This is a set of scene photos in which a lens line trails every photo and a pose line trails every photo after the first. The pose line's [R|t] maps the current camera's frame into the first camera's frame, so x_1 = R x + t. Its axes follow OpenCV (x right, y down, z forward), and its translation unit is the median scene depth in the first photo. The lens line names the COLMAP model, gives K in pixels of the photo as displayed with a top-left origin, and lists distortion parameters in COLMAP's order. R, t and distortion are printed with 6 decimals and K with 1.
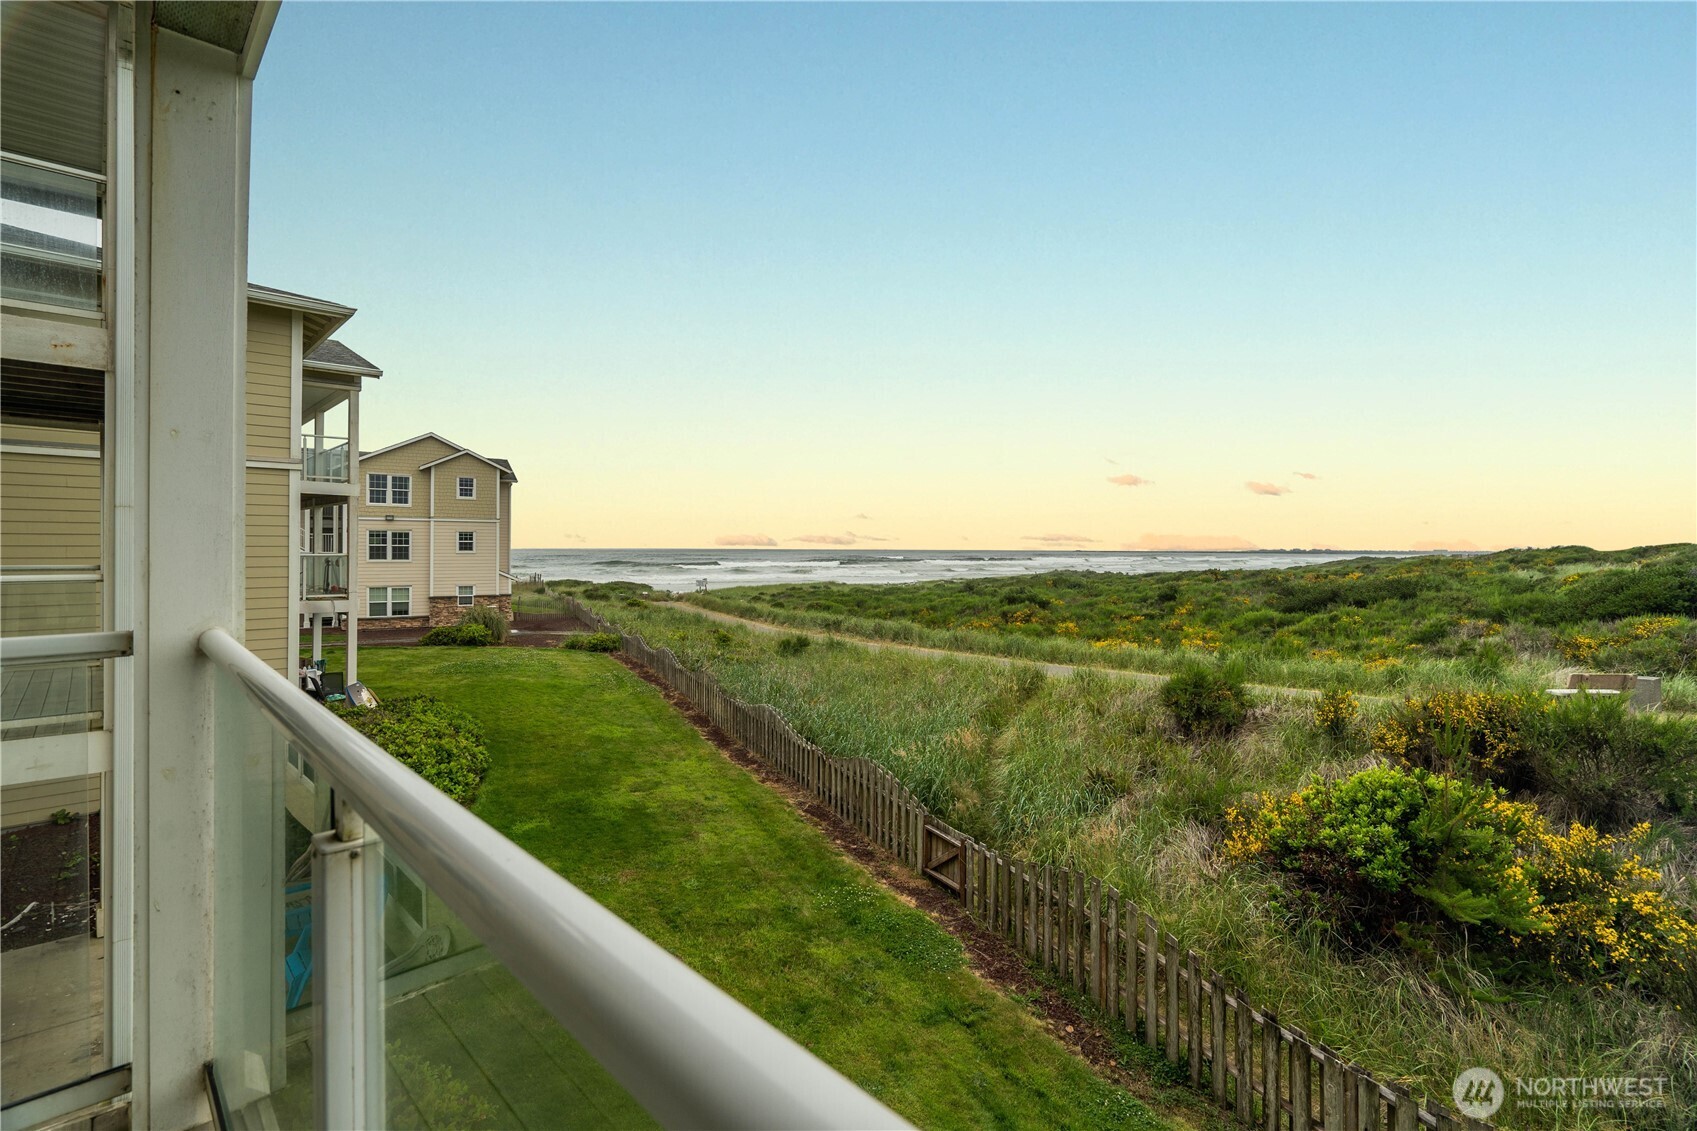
lens RADIAL K [[786.8, 0, 844.7], [0, 786.8, 557.9], [0, 0, 1]] dist [-0.012567, 0.004611]
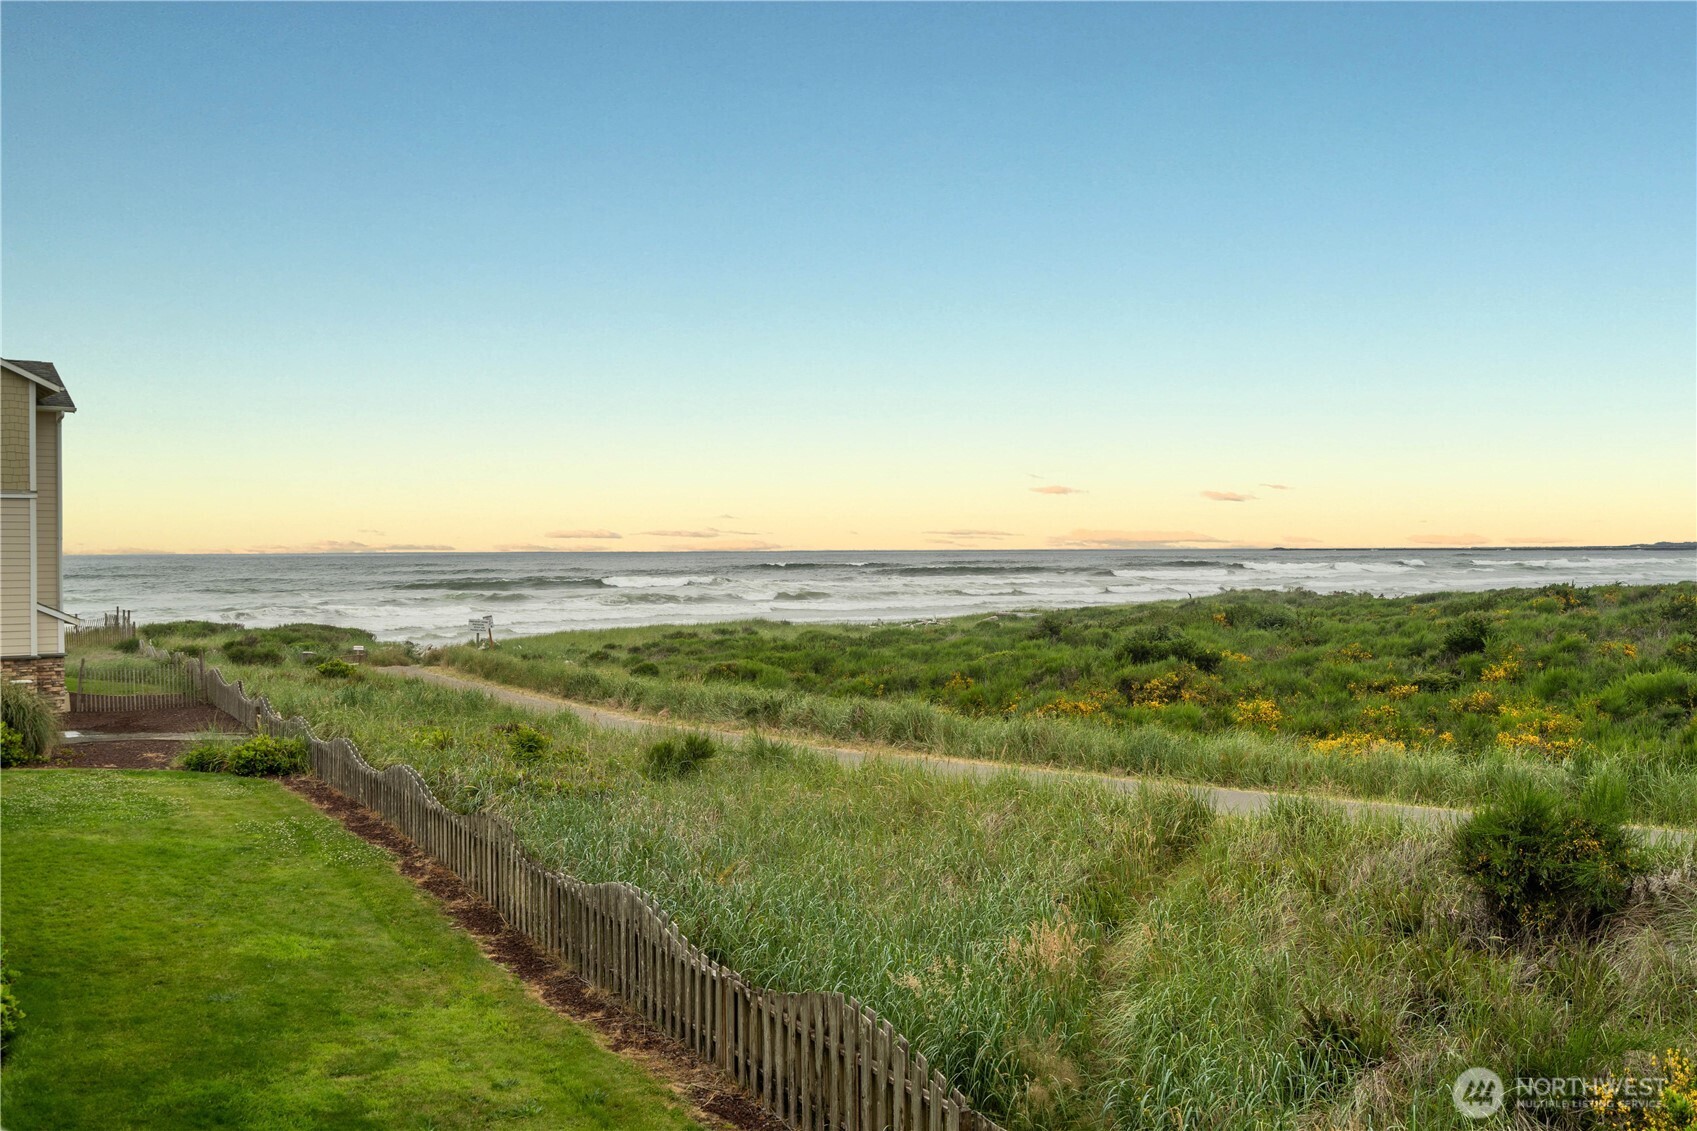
lens RADIAL K [[1678.0, 0, 851.6], [0, 1678.0, 554.4], [0, 0, 1]] dist [0.000763, 0.000000]
pose [[0.999199, -0.009395, 0.038905, -0.000138], [0.009713, 0.999921, -0.007991, -0.000039], [-0.038827, 0.008363, 0.999211, -0.005793]]
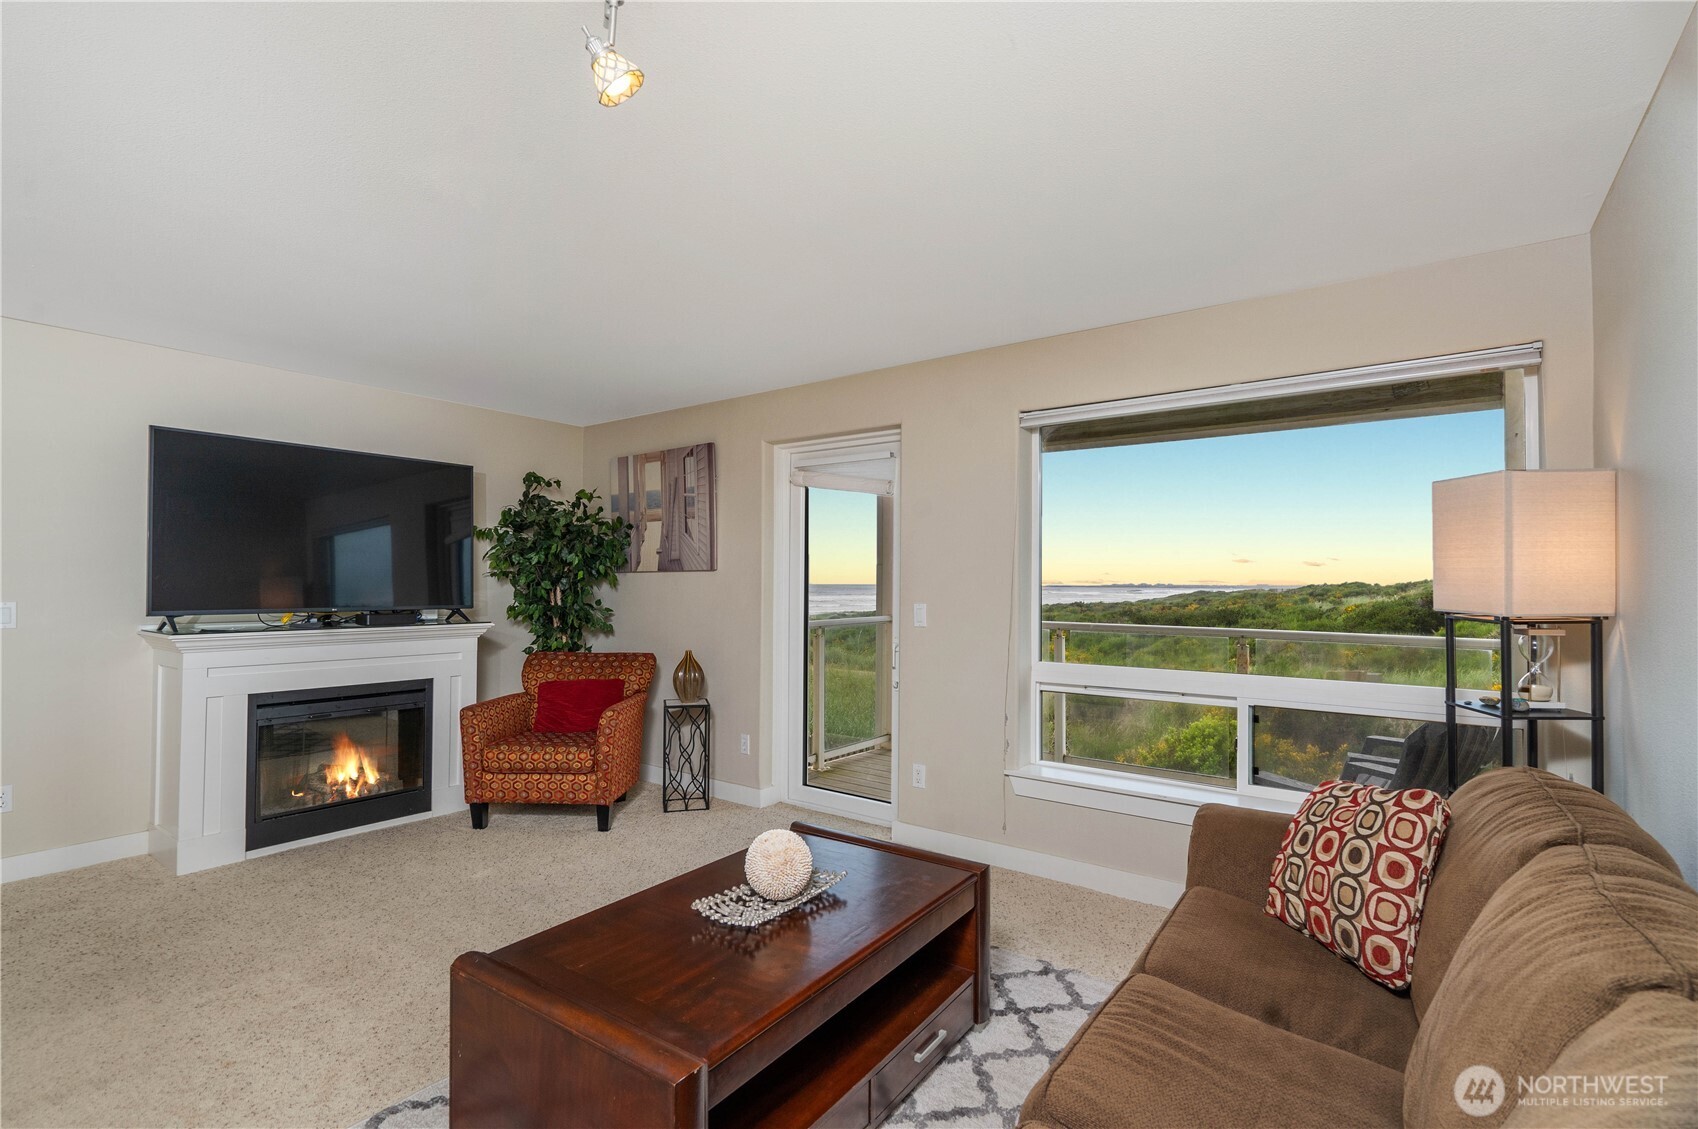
lens RADIAL K [[787.3, 0, 844.9], [0, 787.3, 567.9], [0, 0, 1]] dist [-0.012567, 0.004611]
pose [[0.987202, 0.004303, 0.159420, -0.260724], [0.000538, 0.999540, -0.030314, -0.002936], [-0.159477, 0.030012, 0.986745, -0.404773]]
